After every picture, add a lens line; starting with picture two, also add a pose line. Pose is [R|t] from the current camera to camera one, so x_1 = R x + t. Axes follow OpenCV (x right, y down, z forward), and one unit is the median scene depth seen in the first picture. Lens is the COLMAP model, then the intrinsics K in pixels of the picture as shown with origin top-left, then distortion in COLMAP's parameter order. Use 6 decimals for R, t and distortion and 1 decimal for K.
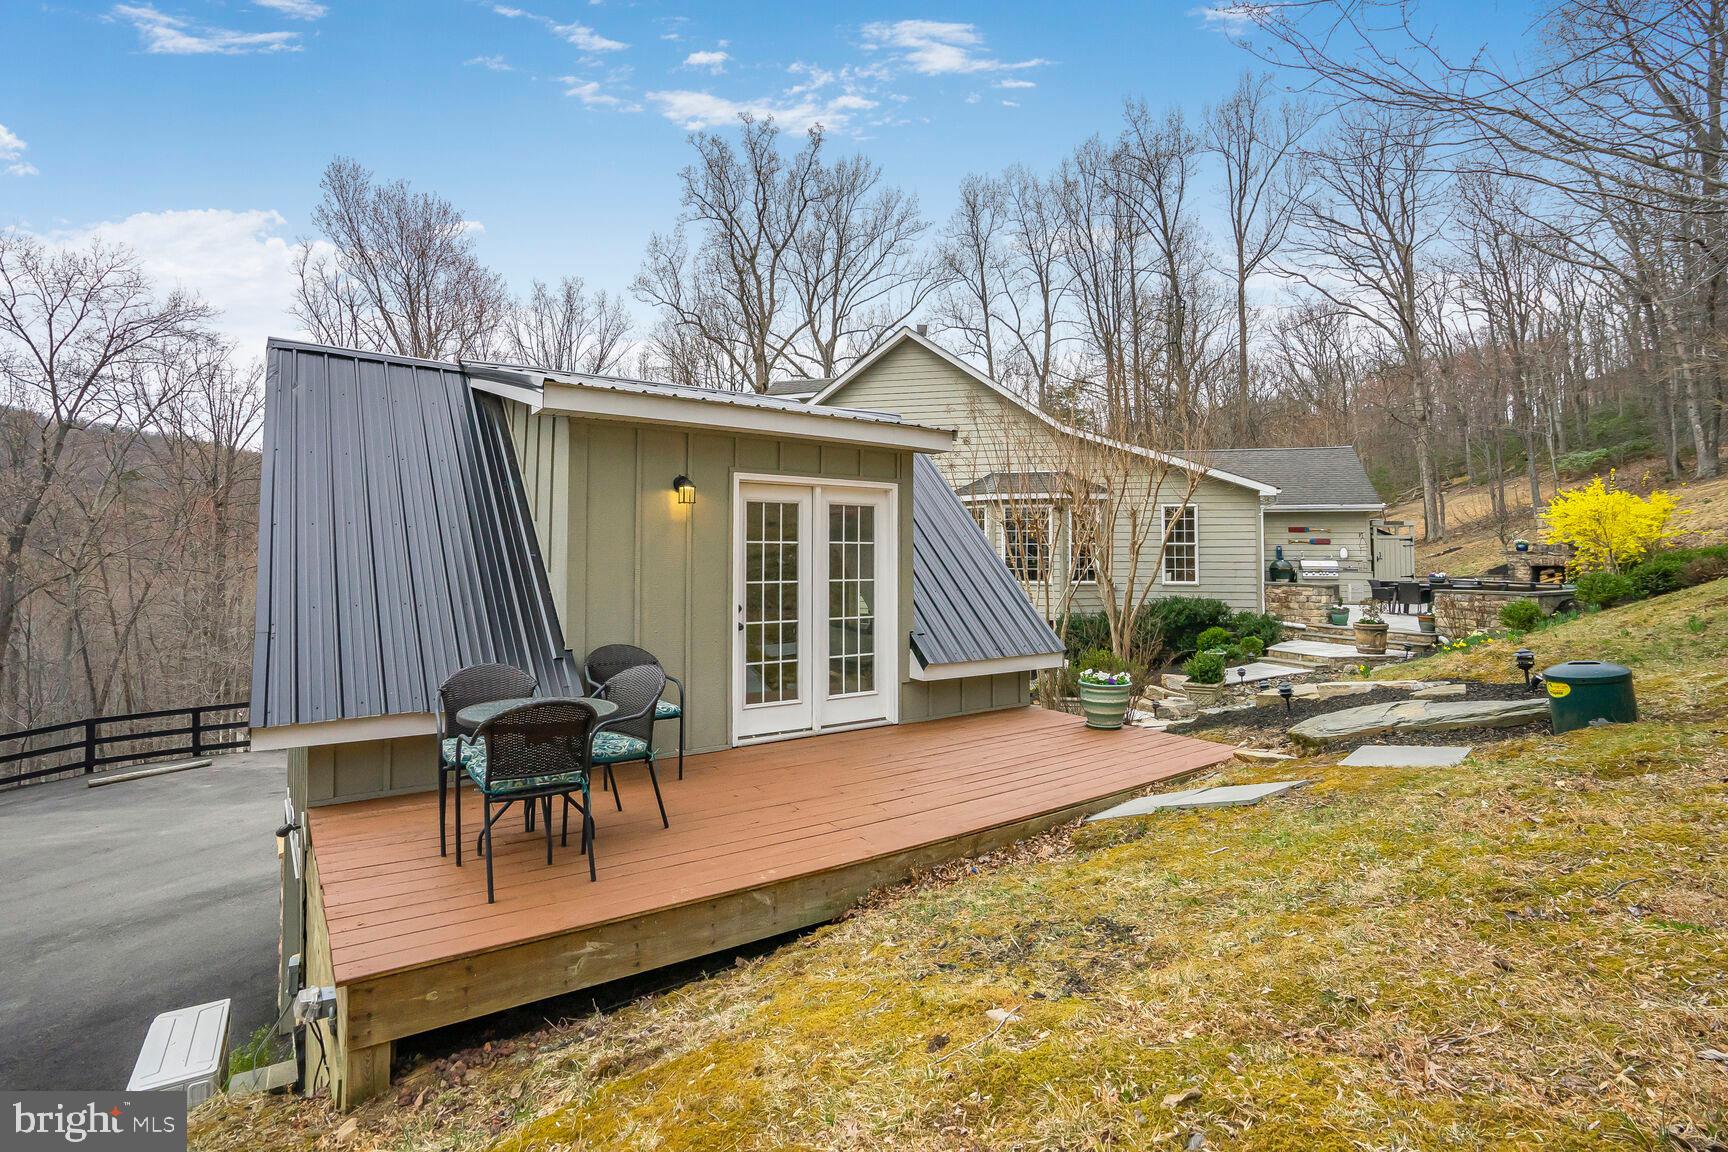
lens RADIAL K [[824.7, 0, 816.8], [0, 824.7, 574.9], [0, 0, 1]] dist [-0.021307, -0.000145]
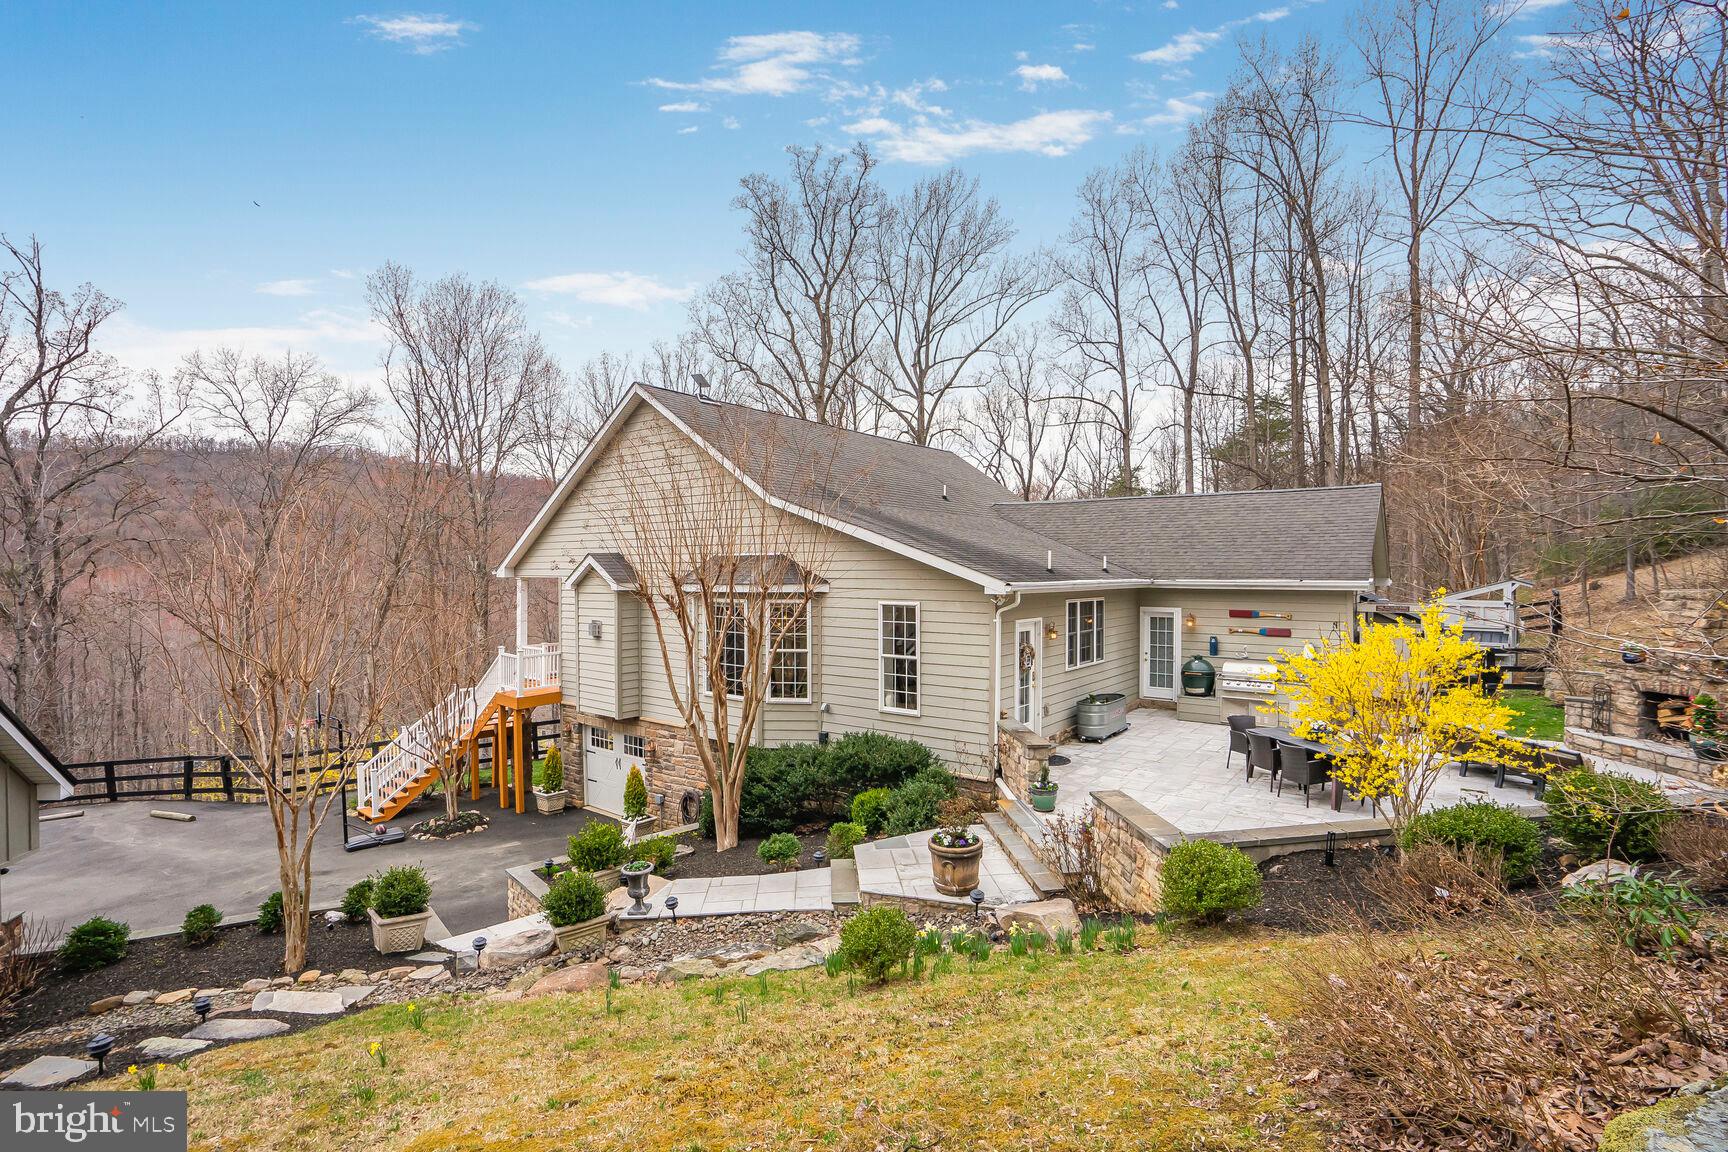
lens RADIAL K [[772.8, 0, 861.8], [0, 772.8, 569.9], [0, 0, 1]] dist [-0.002509, 0.000155]
pose [[0.937748, -0.004955, -0.347281, 0.558809], [-0.000894, 0.999860, -0.016680, -0.089270], [0.347315, 0.015952, 0.937613, 0.293238]]
